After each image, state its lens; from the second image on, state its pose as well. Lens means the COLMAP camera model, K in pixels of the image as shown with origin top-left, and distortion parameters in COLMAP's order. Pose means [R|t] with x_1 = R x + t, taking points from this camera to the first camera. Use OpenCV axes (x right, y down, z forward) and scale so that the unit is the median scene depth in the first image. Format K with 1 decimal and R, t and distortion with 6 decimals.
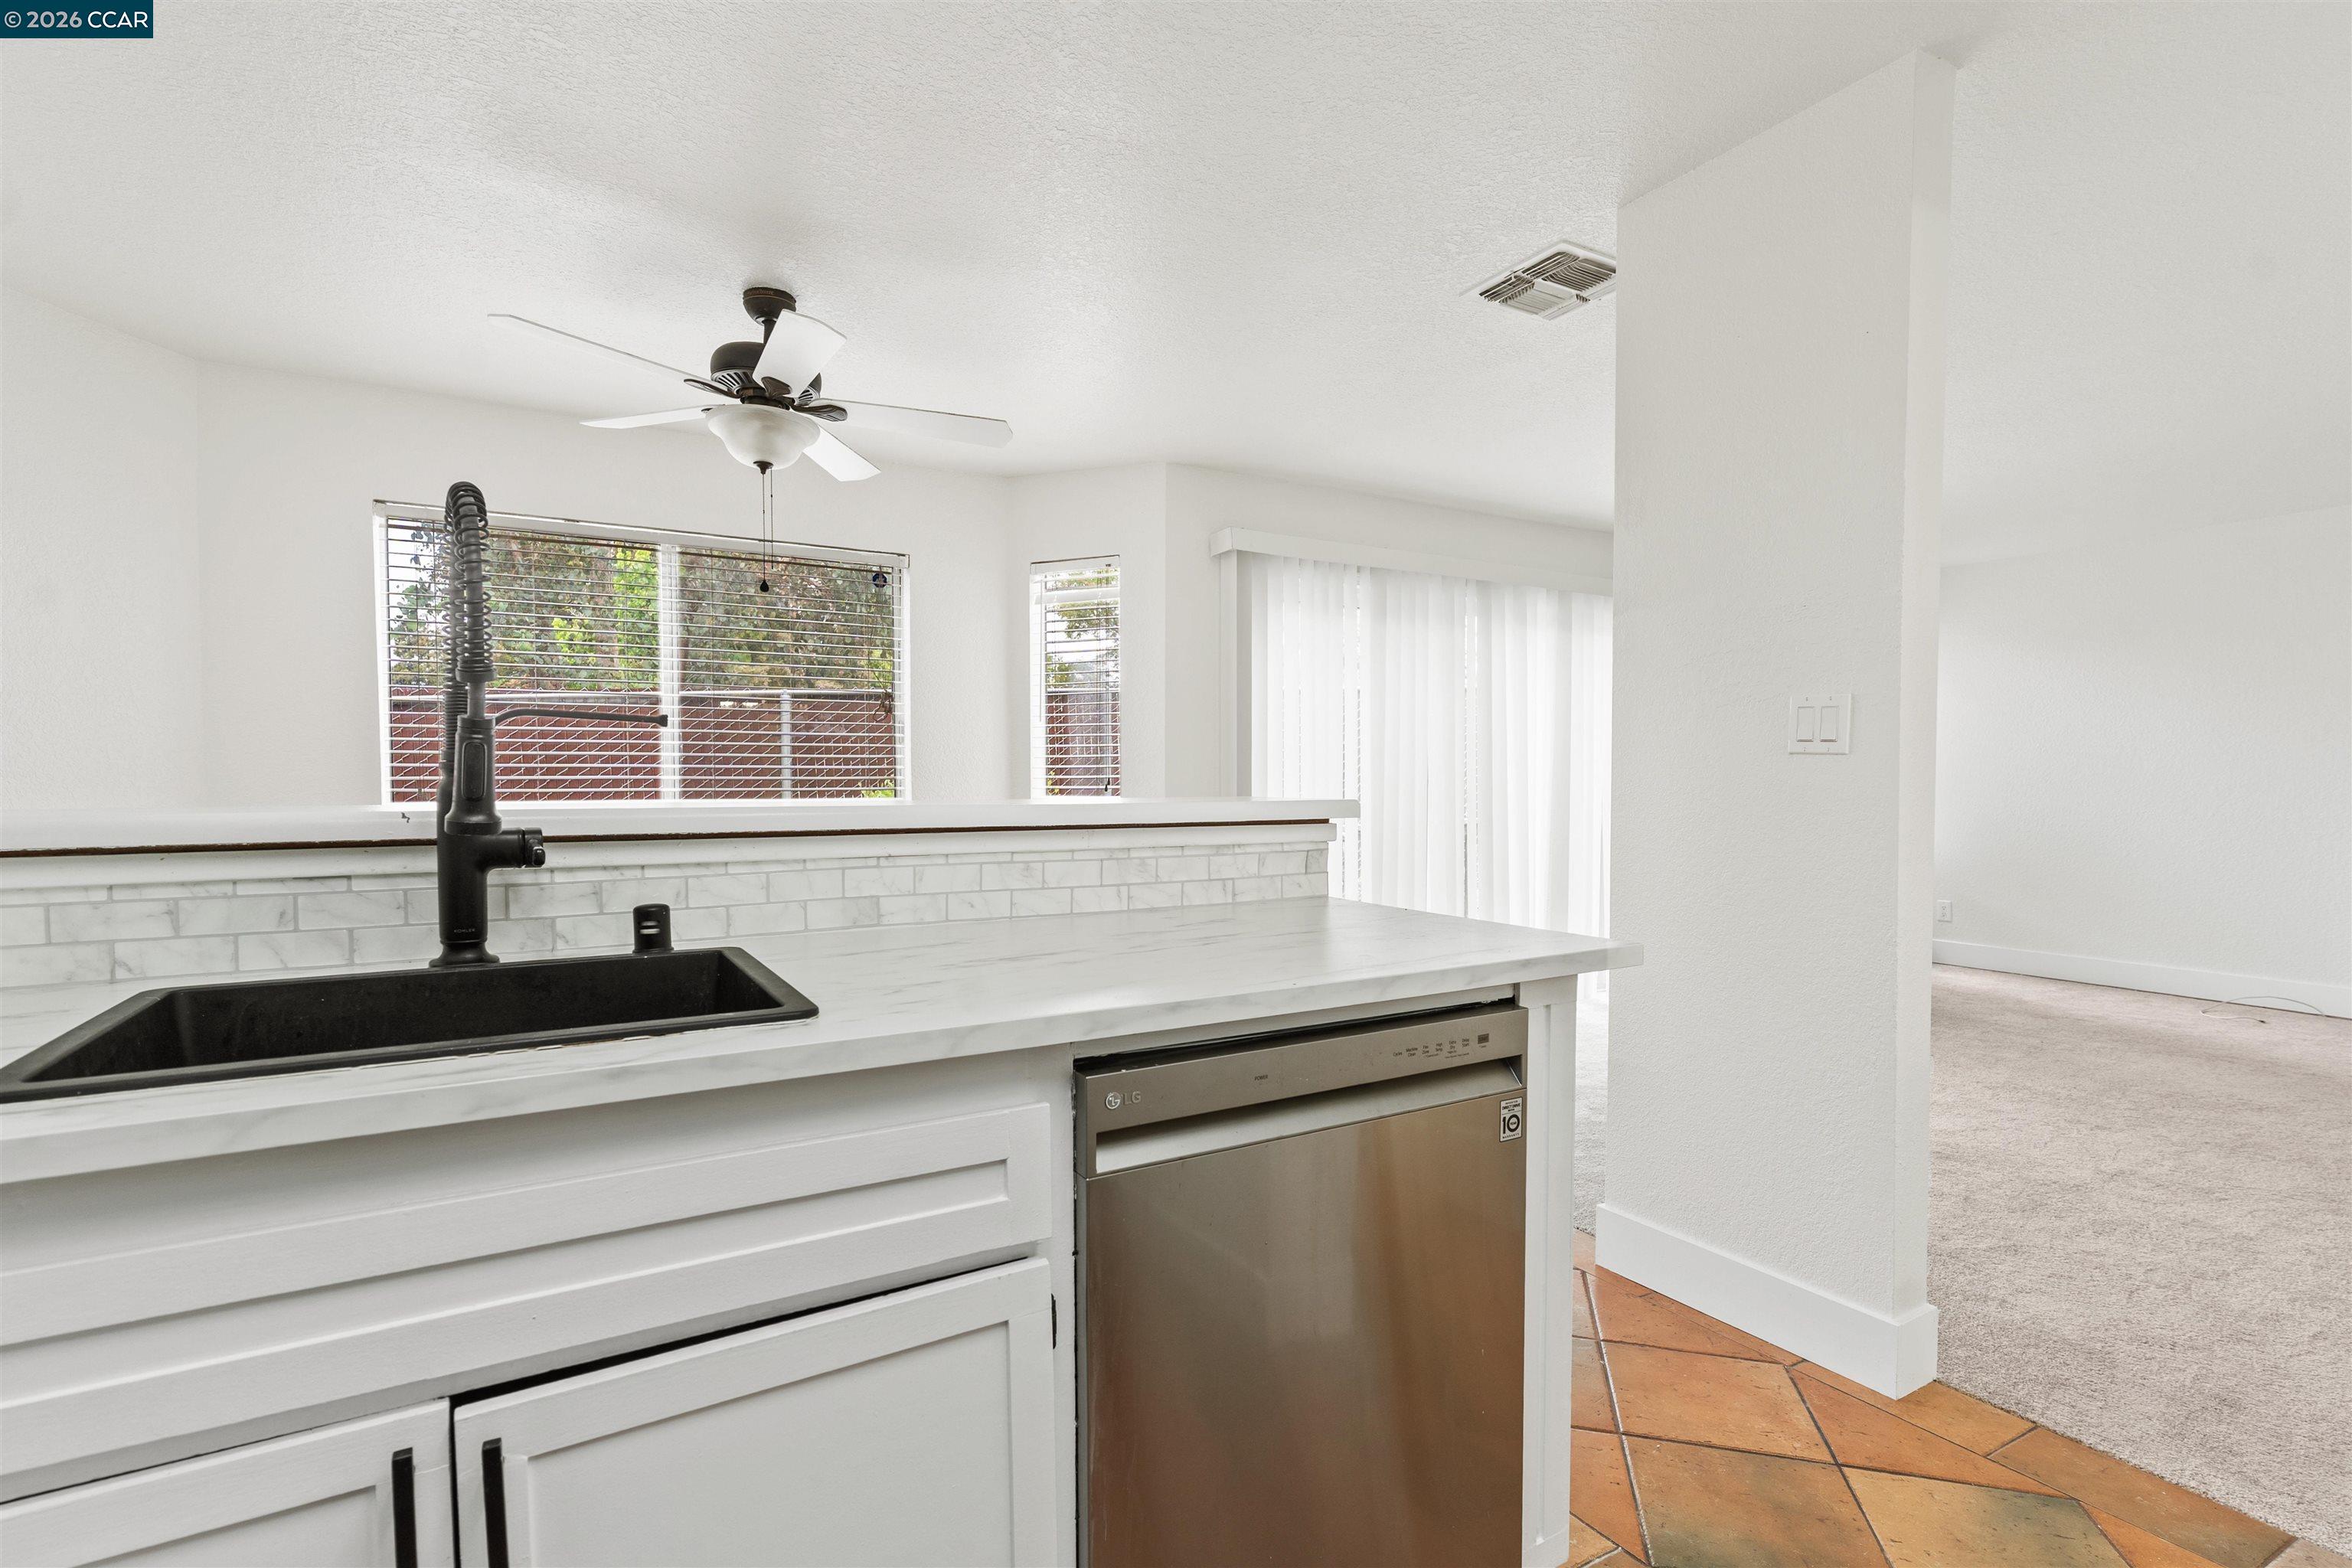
lens RADIAL K [[1124.1, 0, 1171.2], [0, 1124.1, 818.3], [0, 0, 1]] dist [0.002146, -0.001171]
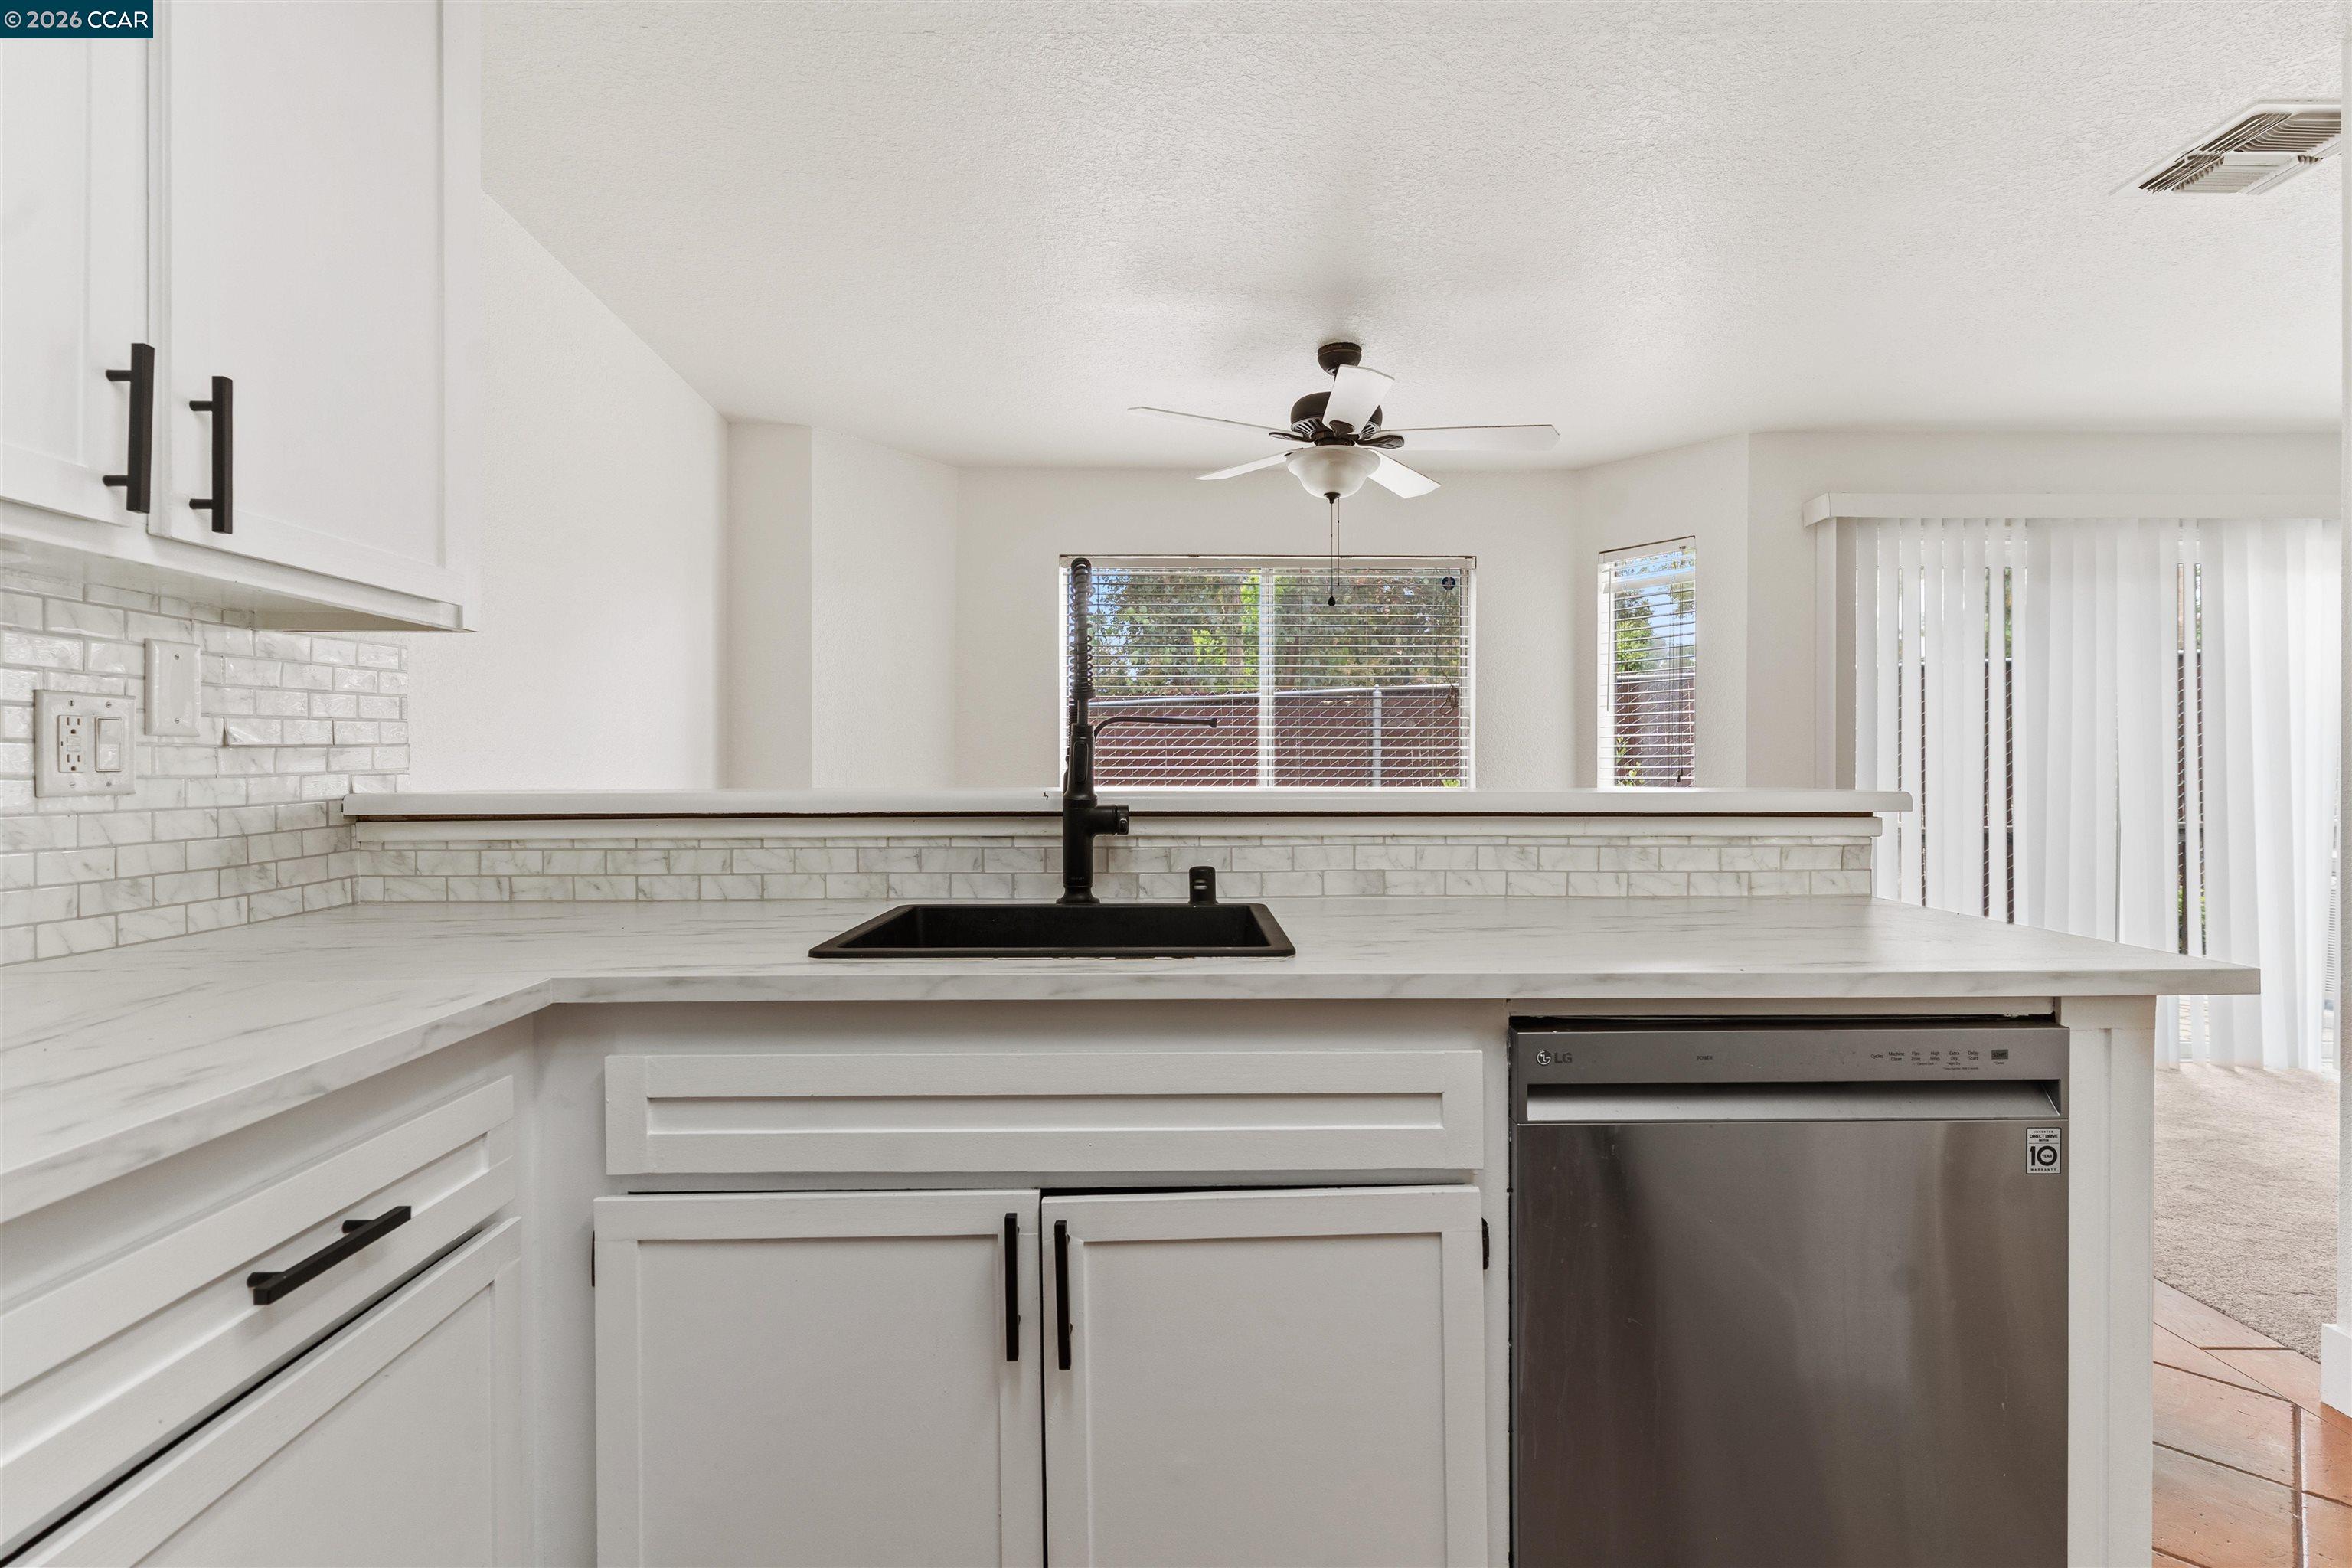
lens RADIAL K [[1124.1, 0, 1182.3], [0, 1124.1, 769.2], [0, 0, 1]] dist [0.002146, -0.001171]
pose [[0.867135, 0.000482, -0.498073, 0.108588], [-0.017972, 0.999379, -0.030321, 0.003540], [0.497749, 0.035243, 0.866605, -0.086760]]
